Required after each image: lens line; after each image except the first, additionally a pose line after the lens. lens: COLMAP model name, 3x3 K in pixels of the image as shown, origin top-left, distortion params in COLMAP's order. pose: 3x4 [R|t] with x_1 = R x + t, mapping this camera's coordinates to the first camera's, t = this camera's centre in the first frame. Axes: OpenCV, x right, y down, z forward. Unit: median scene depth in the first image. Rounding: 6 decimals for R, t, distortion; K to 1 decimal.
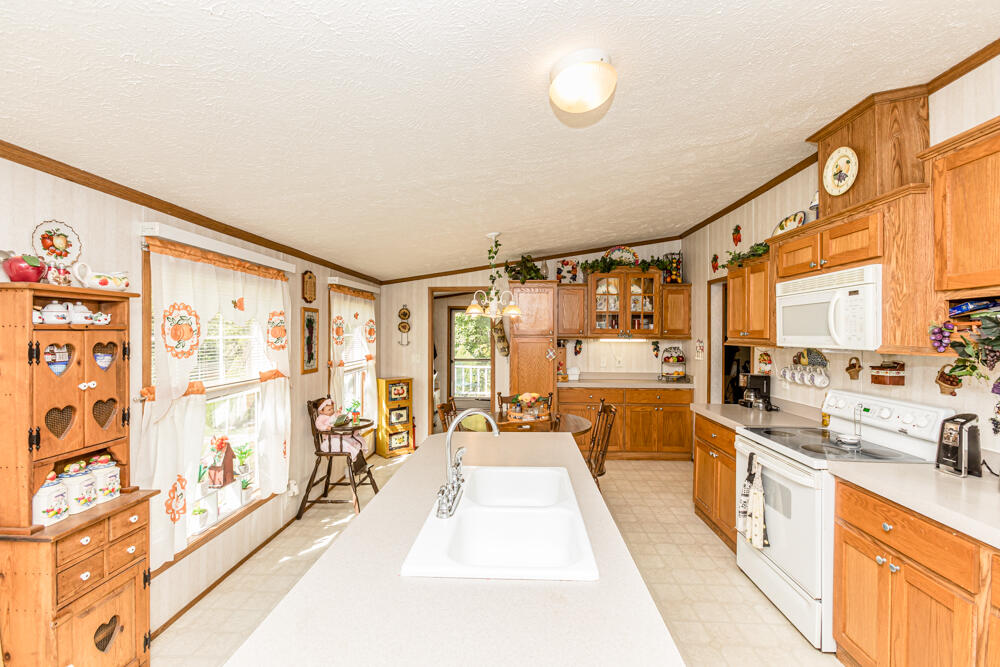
lens RADIAL K [[438.0, 0, 499.6], [0, 438.0, 333.4], [0, 0, 1]] dist [0.000038, -0.000054]
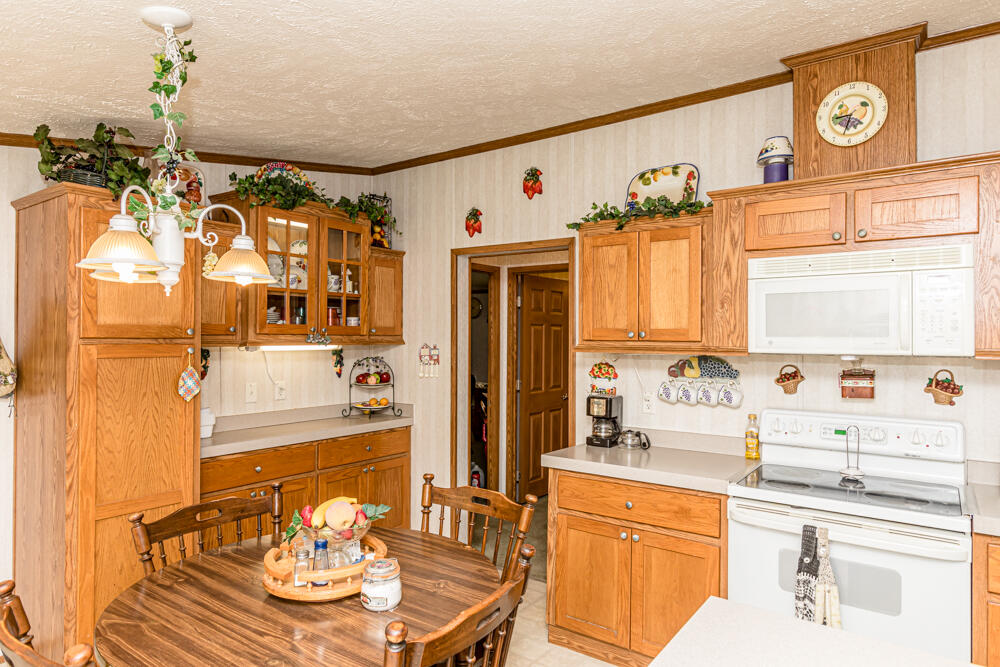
lens RADIAL K [[600.6, 0, 500.1], [0, 600.6, 330.5], [0, 0, 1]] dist [-0.004777, 0.000691]
pose [[0.551128, 0.001731, 0.834419, -0.347009], [0.002049, 0.999992, -0.003428, -0.002804], [-0.834418, 0.003599, 0.551120, 0.833357]]
